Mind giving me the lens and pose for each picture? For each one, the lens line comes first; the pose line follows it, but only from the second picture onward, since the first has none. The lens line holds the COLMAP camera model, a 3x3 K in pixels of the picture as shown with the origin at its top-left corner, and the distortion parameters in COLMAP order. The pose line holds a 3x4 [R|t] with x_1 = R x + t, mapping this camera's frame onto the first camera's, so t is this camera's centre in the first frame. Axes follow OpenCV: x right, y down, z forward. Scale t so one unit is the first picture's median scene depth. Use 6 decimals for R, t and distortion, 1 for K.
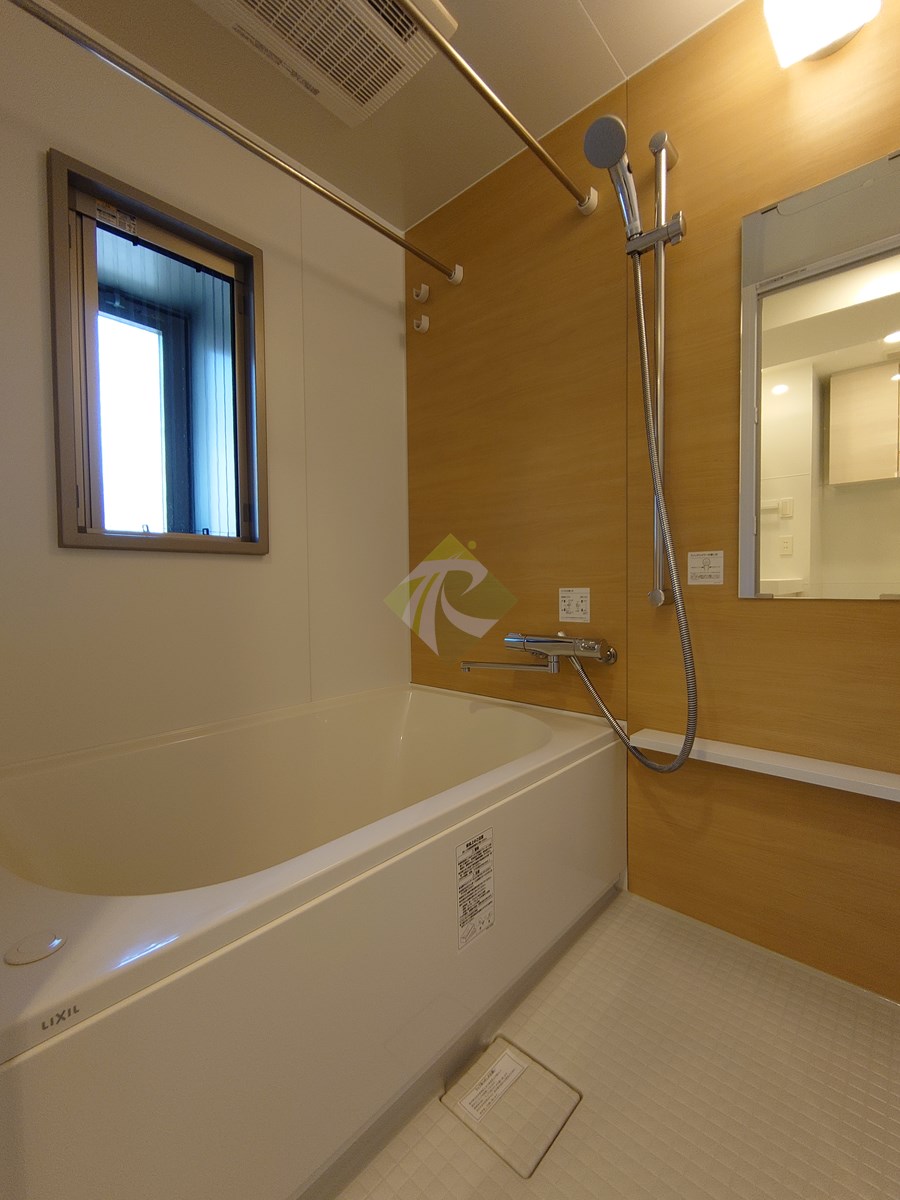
lens RADIAL K [[509.6, 0, 450.0], [0, 509.6, 600.0], [0, 0, 1]] dist [0.000324, -0.000634]
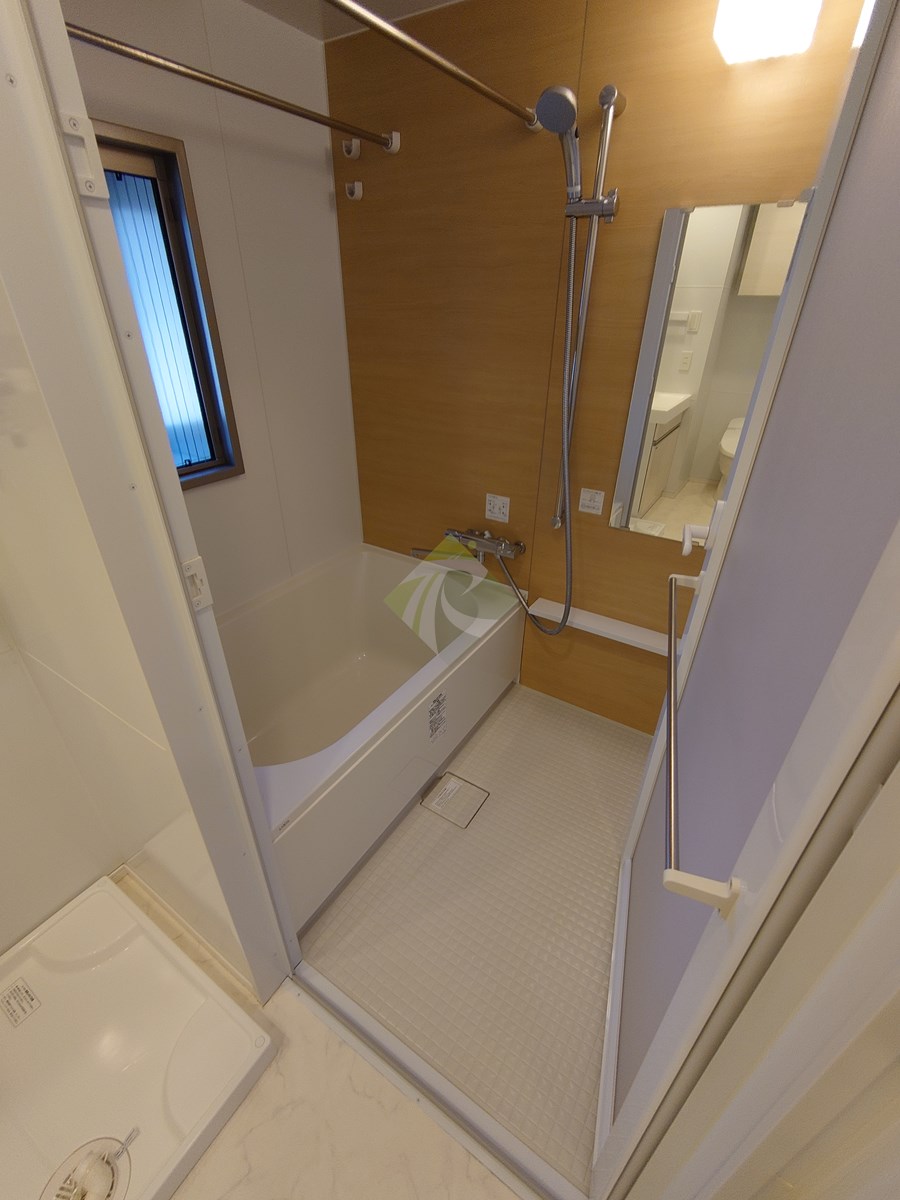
lens RADIAL K [[515.4, 0, 450.0], [0, 515.4, 600.0], [0, 0, 1]] dist [-0.010329, 0.000034]
pose [[0.984868, -0.067346, 0.159689, -0.111440], [-0.016797, 0.879982, 0.474710, -0.440058], [-0.172493, -0.470209, 0.865534, -0.252626]]
